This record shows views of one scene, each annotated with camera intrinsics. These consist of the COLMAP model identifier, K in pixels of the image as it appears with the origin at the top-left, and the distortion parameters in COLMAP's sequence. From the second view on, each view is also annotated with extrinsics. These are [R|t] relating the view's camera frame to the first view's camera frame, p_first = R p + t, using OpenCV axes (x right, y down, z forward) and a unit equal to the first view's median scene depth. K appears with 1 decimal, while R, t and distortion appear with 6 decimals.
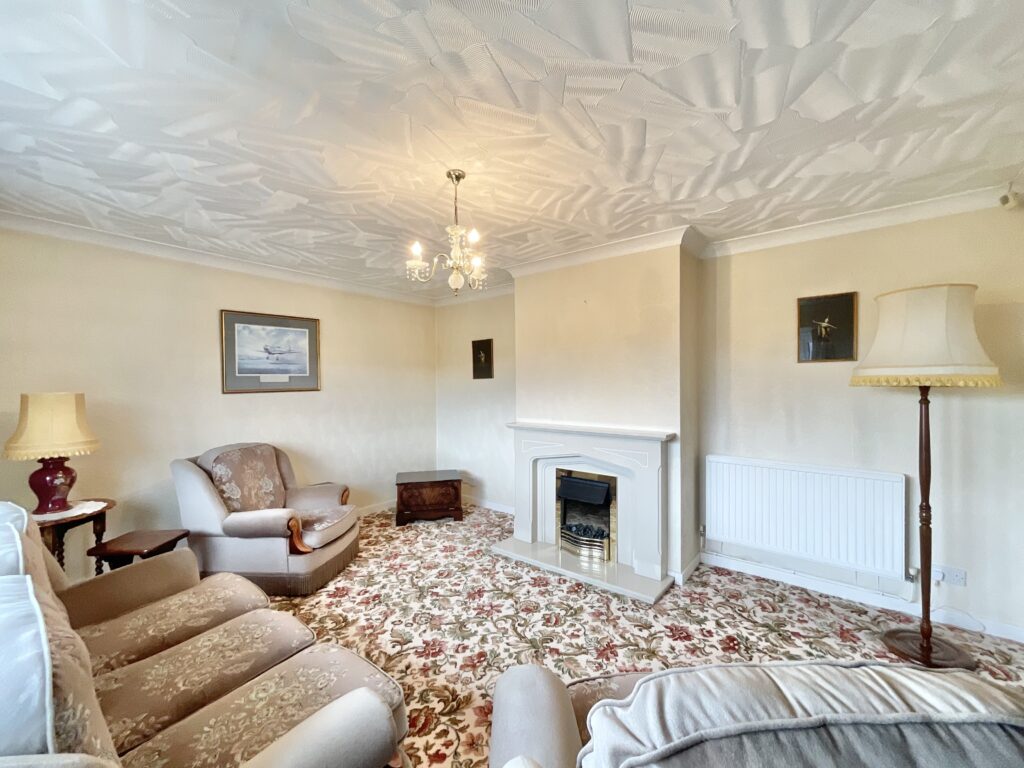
lens RADIAL K [[417.0, 0, 512.0], [0, 417.0, 384.0], [0, 0, 1]] dist [-0.026554, 0.017298]
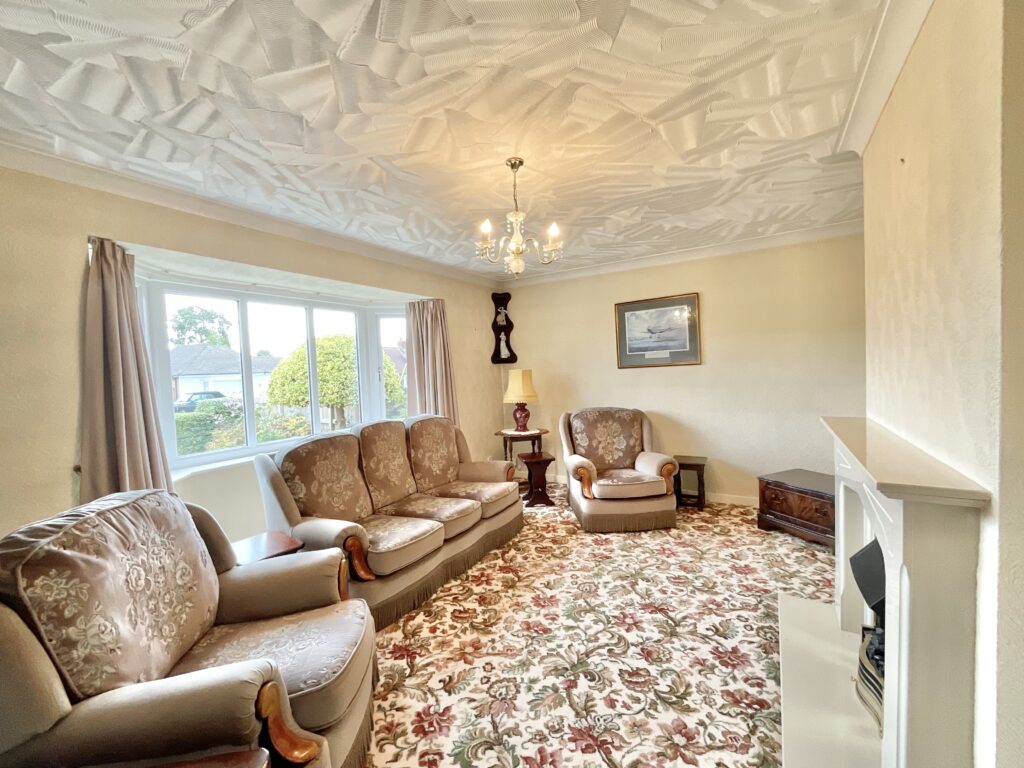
lens RADIAL K [[417.0, 0, 512.0], [0, 417.0, 384.0], [0, 0, 1]] dist [-0.026554, 0.017298]
pose [[0.127492, 0.034272, -0.991247, 0.650804], [0.036238, 0.998575, 0.039186, 0.010062], [0.991177, -0.040917, 0.126068, 0.593426]]
